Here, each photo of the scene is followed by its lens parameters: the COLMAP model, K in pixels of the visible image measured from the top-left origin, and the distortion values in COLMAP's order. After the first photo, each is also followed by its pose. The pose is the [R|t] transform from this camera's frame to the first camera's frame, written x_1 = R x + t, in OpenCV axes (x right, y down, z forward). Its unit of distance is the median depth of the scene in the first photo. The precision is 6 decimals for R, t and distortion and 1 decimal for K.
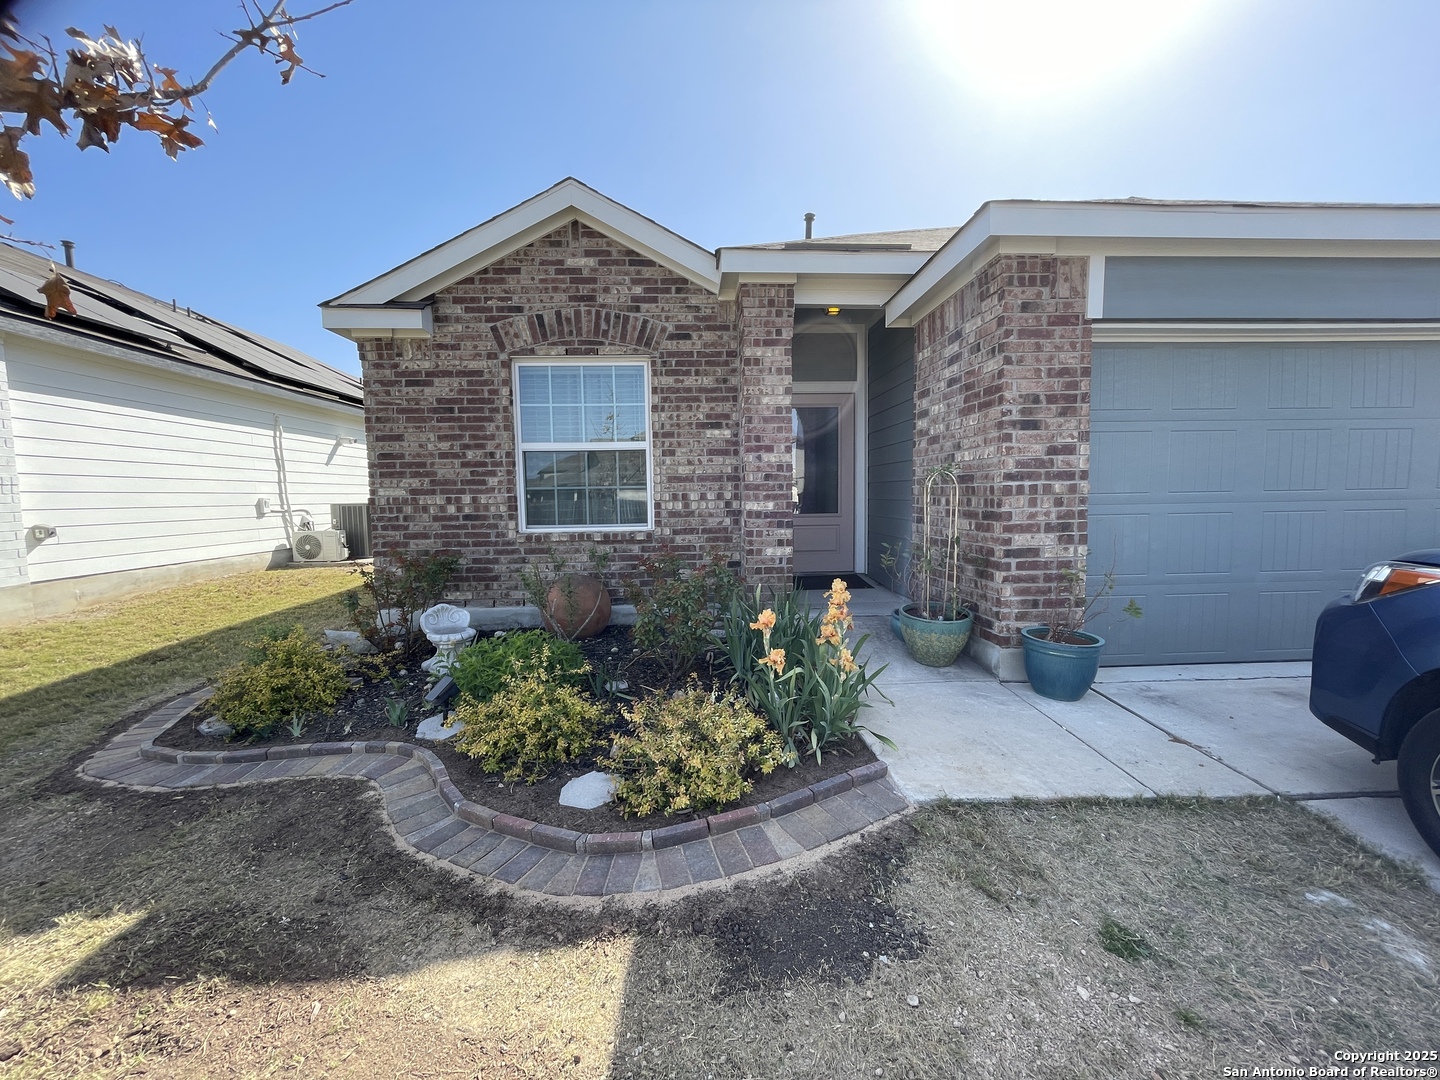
lens RADIAL K [[579.1, 0, 722.2], [0, 579.1, 539.7], [0, 0, 1]] dist [-0.000552, -0.000022]
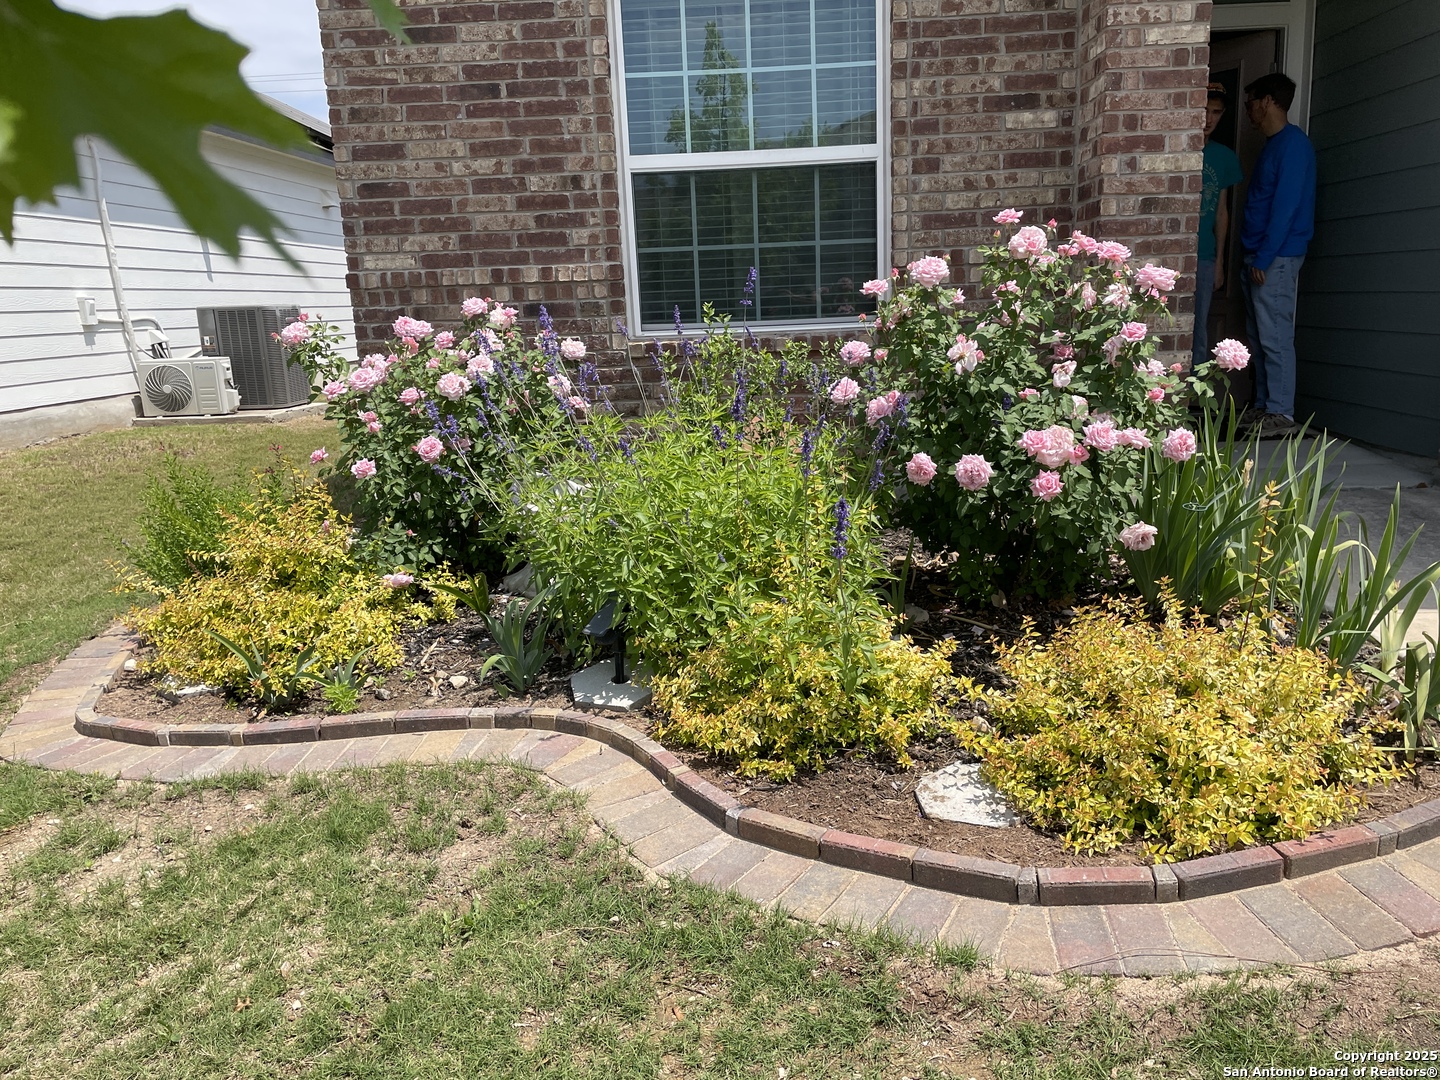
lens RADIAL K [[1099.2, 0, 720.5], [0, 1099.2, 540.7], [0, 0, 1]] dist [0.049004, -0.015476]
pose [[0.995876, -0.005533, -0.090551, -0.186582], [0.017702, 0.990804, 0.134144, 0.036725], [0.088977, -0.135194, 0.986816, 0.016421]]
